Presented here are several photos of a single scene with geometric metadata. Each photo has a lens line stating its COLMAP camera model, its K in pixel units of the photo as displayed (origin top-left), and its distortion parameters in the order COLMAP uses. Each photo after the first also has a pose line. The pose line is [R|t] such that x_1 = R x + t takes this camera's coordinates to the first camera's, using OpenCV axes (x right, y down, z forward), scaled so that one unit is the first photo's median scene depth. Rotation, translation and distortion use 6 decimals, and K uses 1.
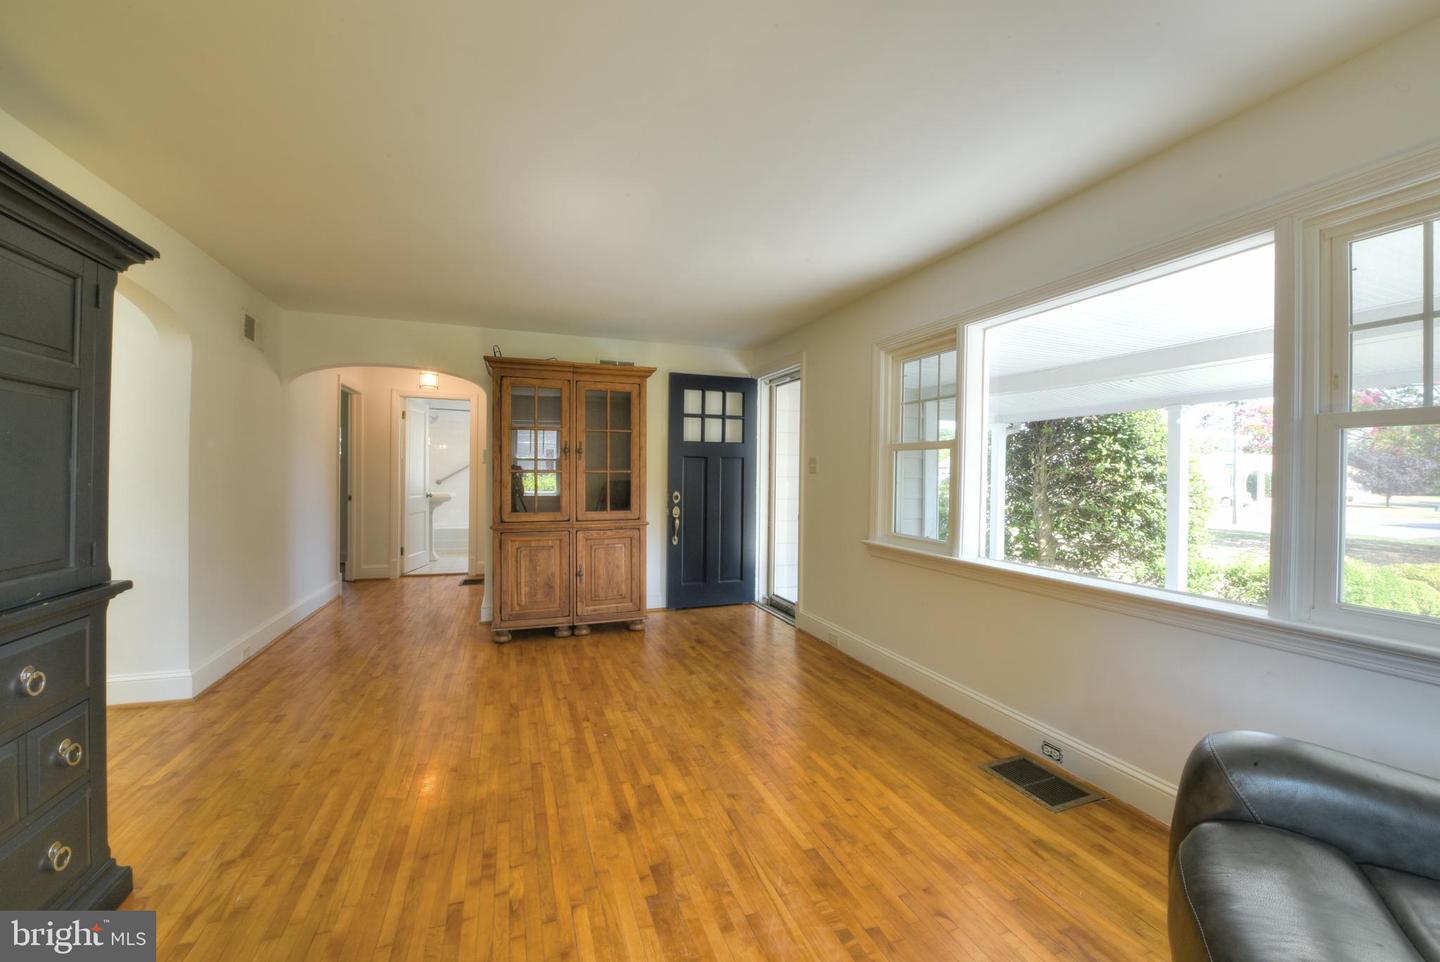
lens RADIAL K [[576.7, 0, 722.0], [0, 576.7, 479.5], [0, 0, 1]] dist [0.003405, 0.000244]
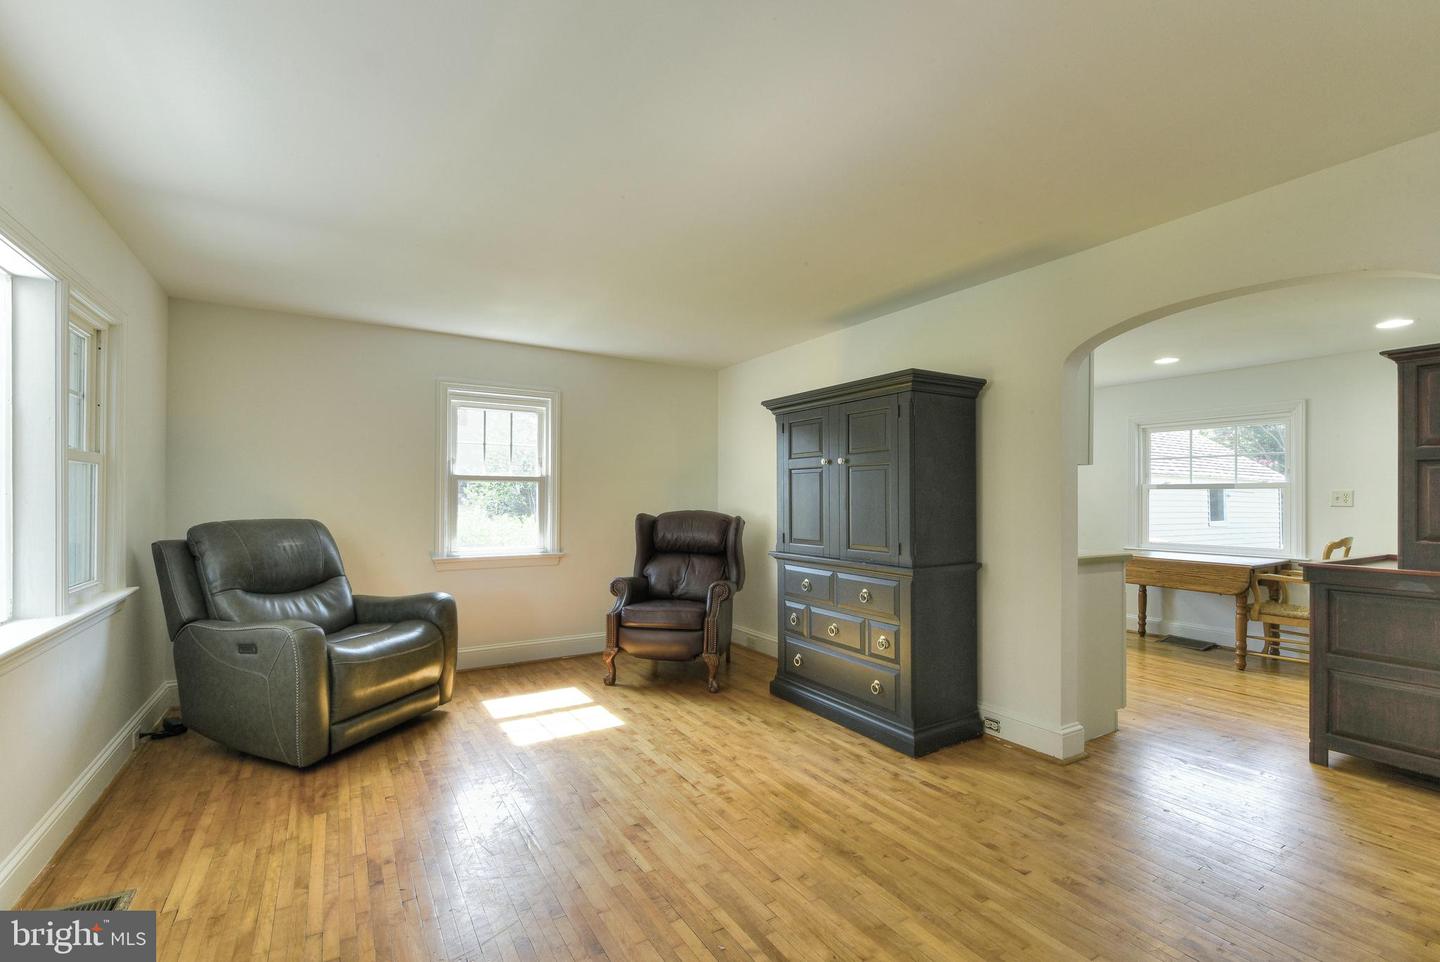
lens RADIAL K [[620.4, 0, 720.3], [0, 620.4, 501.9], [0, 0, 1]] dist [-0.000728, -0.000183]
pose [[-0.979093, -0.016304, -0.202757, -0.079026], [-0.019472, 0.999717, 0.013641, -0.027058], [0.202478, 0.017304, -0.979134, 1.974444]]
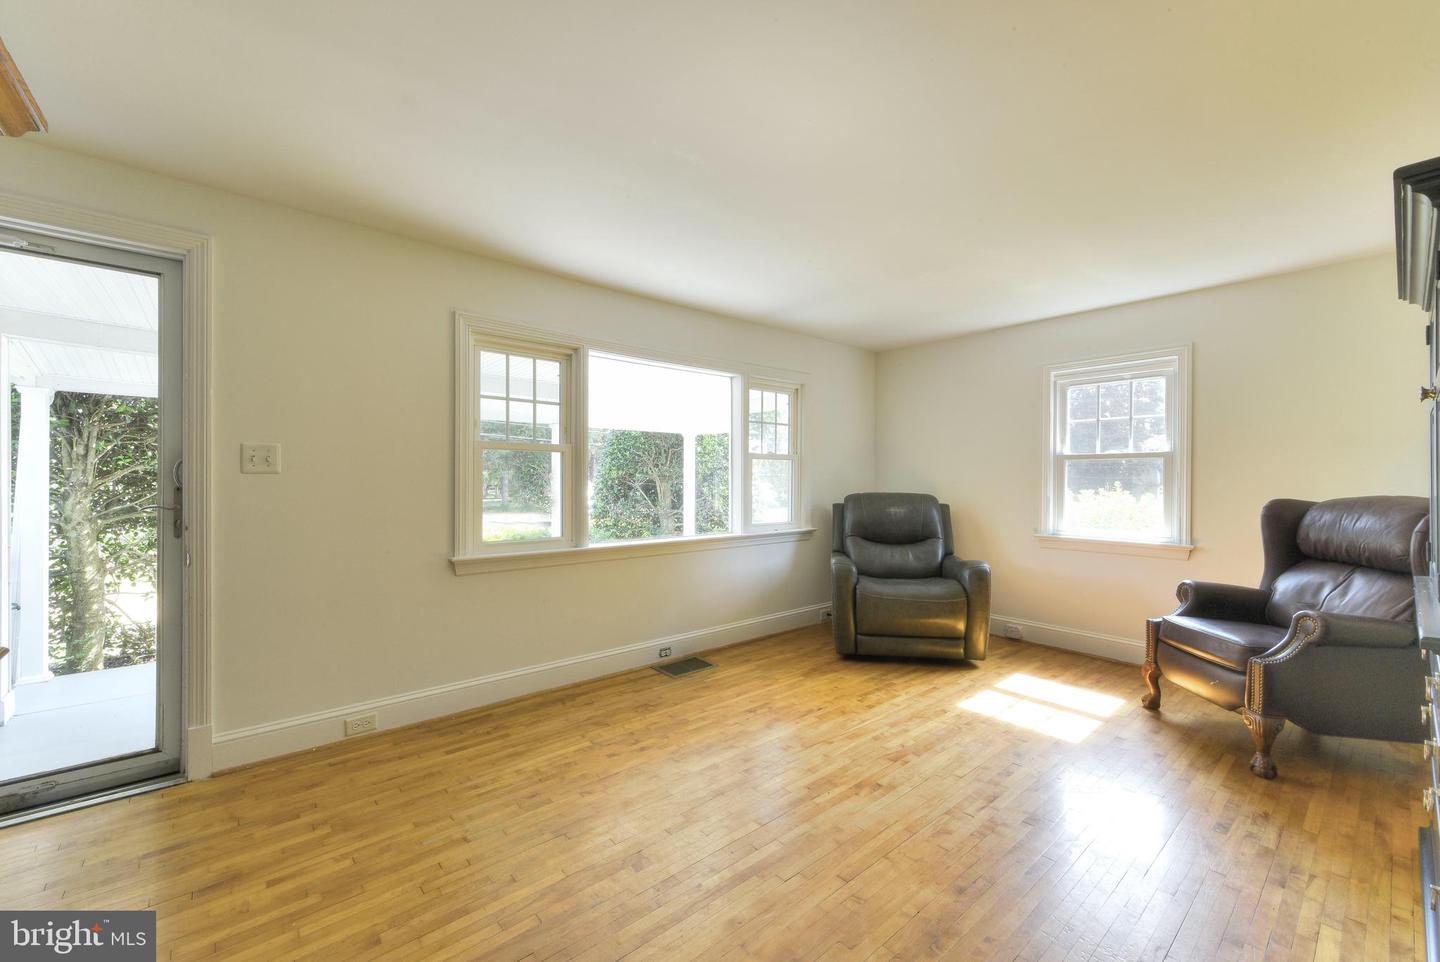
lens RADIAL K [[576.7, 0, 722.0], [0, 576.7, 479.5], [0, 0, 1]] dist [0.003405, 0.000244]
pose [[-0.348236, -0.014593, 0.937293, -1.042088], [0.004871, 0.999837, 0.017377, -0.027026], [-0.937394, 0.010617, -0.348109, 1.533081]]
